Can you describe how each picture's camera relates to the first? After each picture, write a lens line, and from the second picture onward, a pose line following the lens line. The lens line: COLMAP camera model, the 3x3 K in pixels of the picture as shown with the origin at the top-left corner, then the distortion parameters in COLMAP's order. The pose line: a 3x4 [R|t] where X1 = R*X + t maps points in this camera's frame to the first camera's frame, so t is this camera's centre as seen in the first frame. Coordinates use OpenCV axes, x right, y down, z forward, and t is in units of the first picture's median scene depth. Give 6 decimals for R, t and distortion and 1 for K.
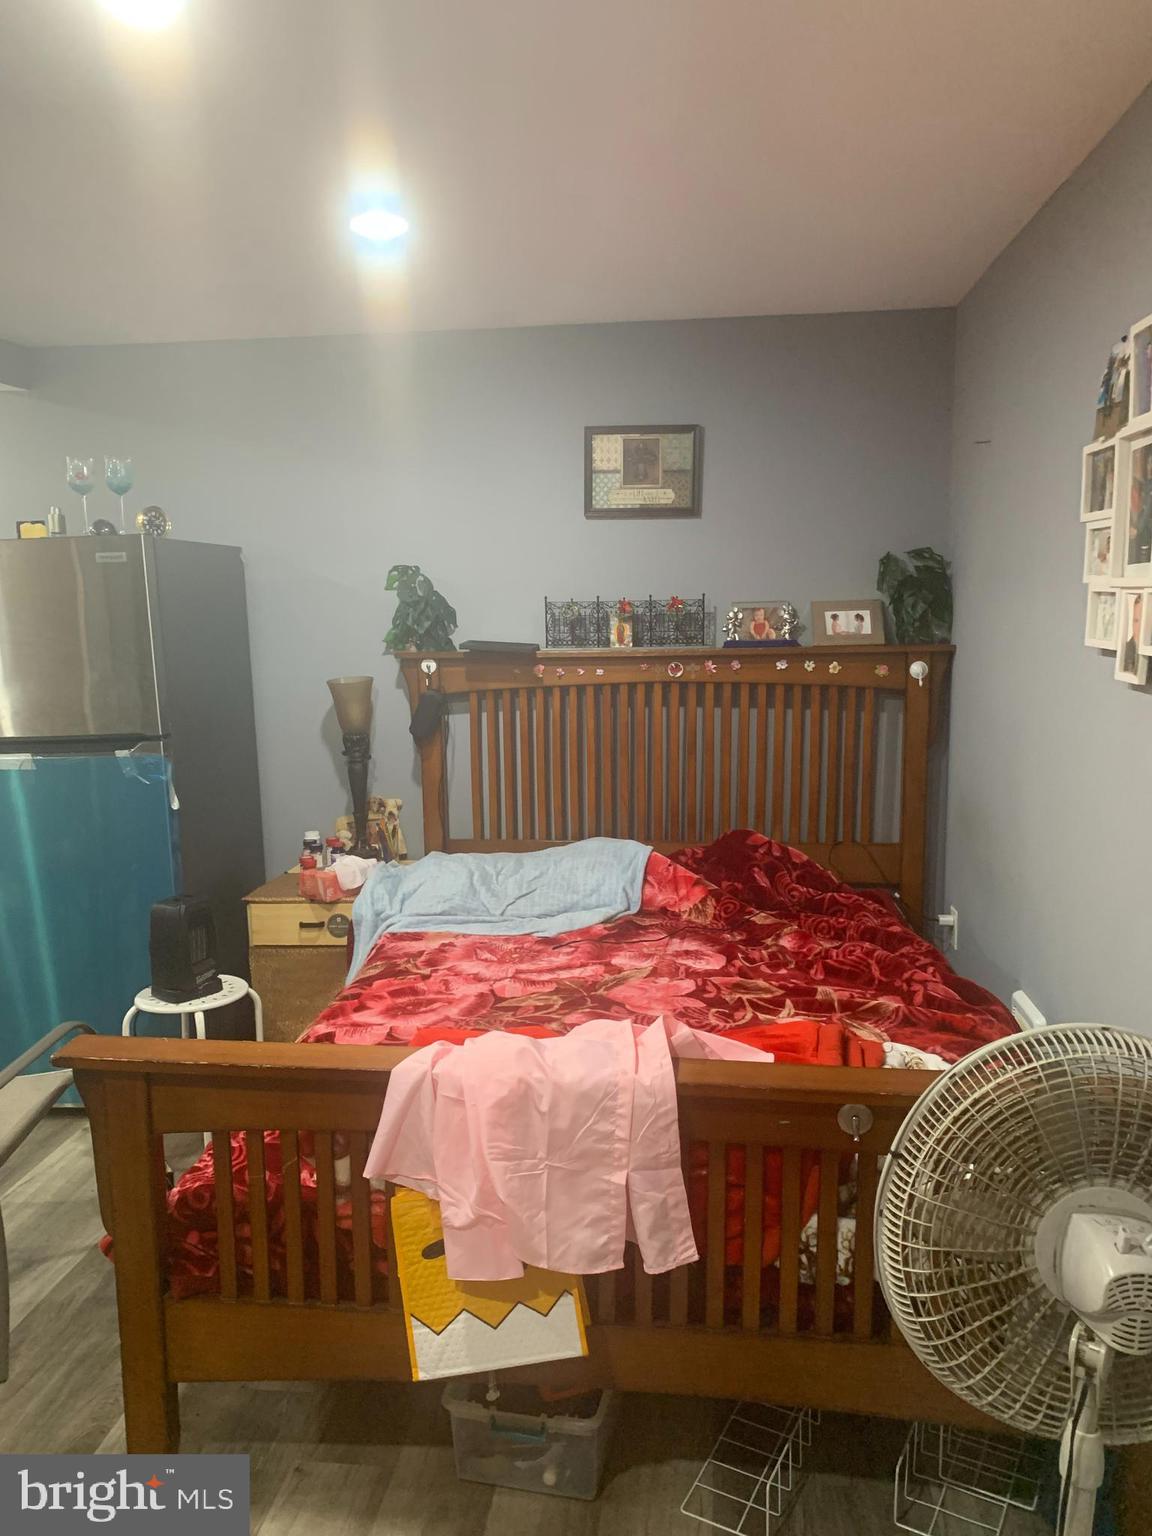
lens RADIAL K [[1188.0, 0, 568.1], [0, 1188.0, 773.4], [0, 0, 1]] dist [0.009278, -0.016953]
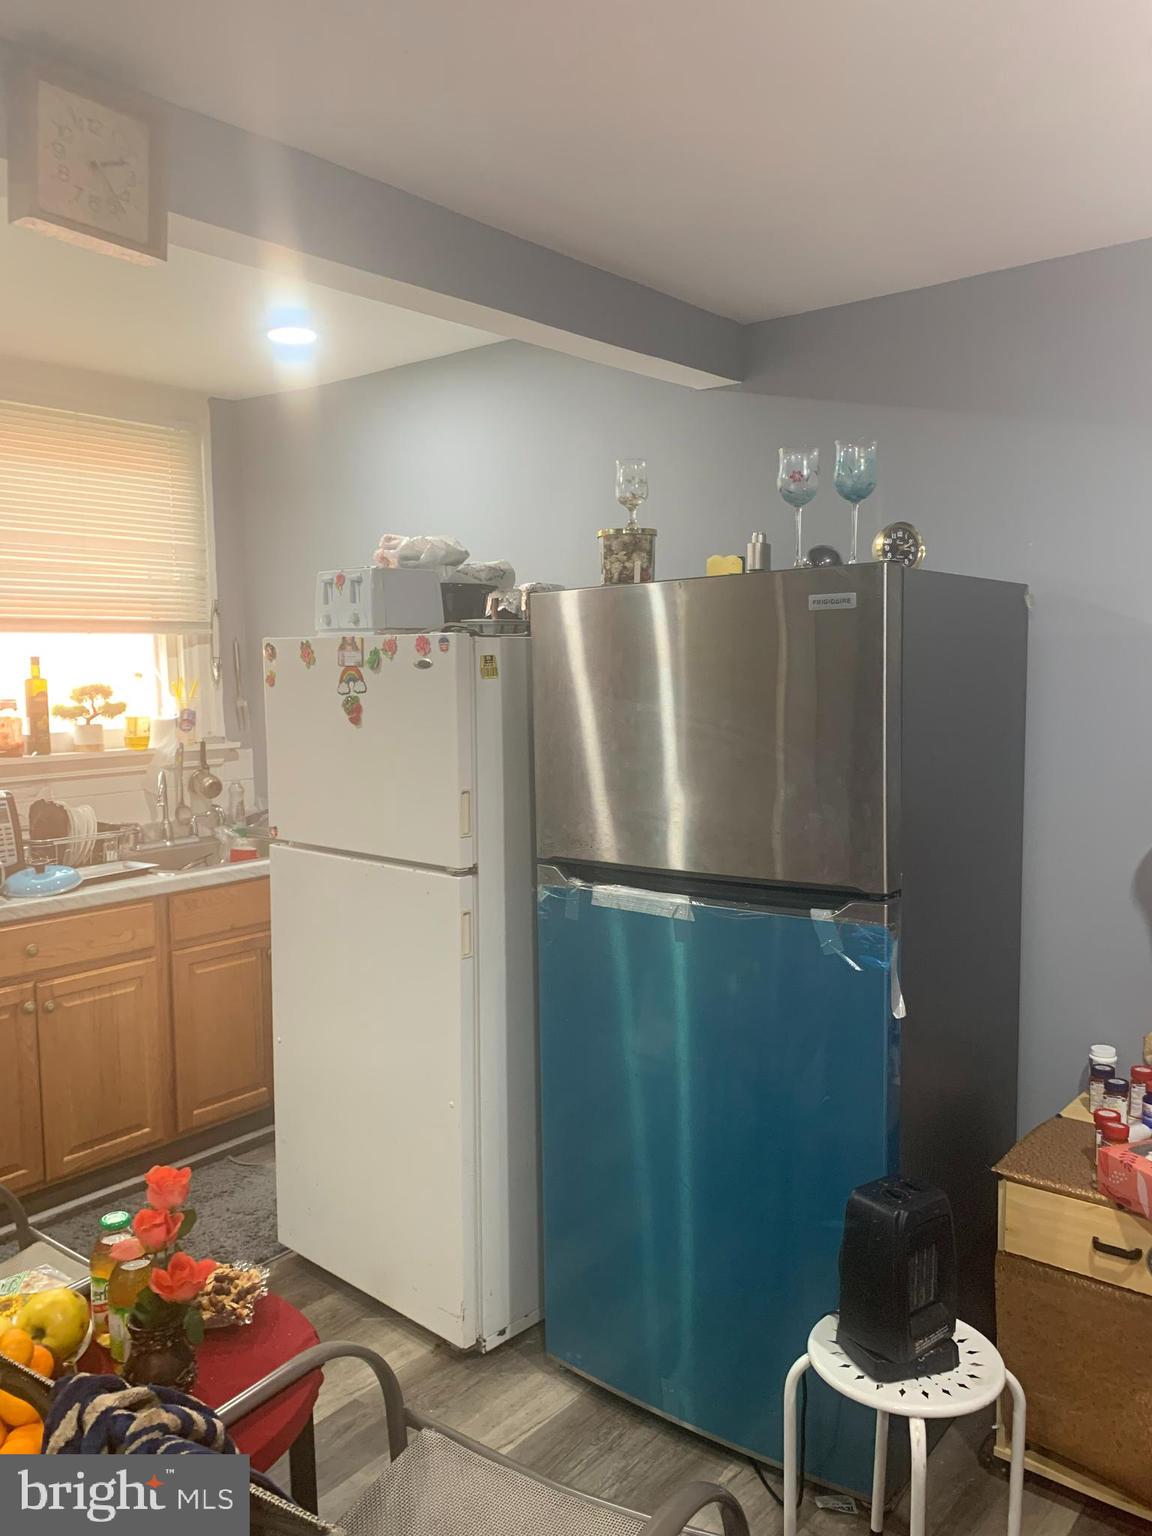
lens RADIAL K [[1188.0, 0, 584.4], [0, 1188.0, 765.3], [0, 0, 1]] dist [0.009278, -0.016953]
pose [[0.853547, 0.066076, -0.516809, -0.164997], [-0.090657, 0.995630, -0.022431, -0.069190], [0.513068, 0.065998, 0.855807, 0.399154]]
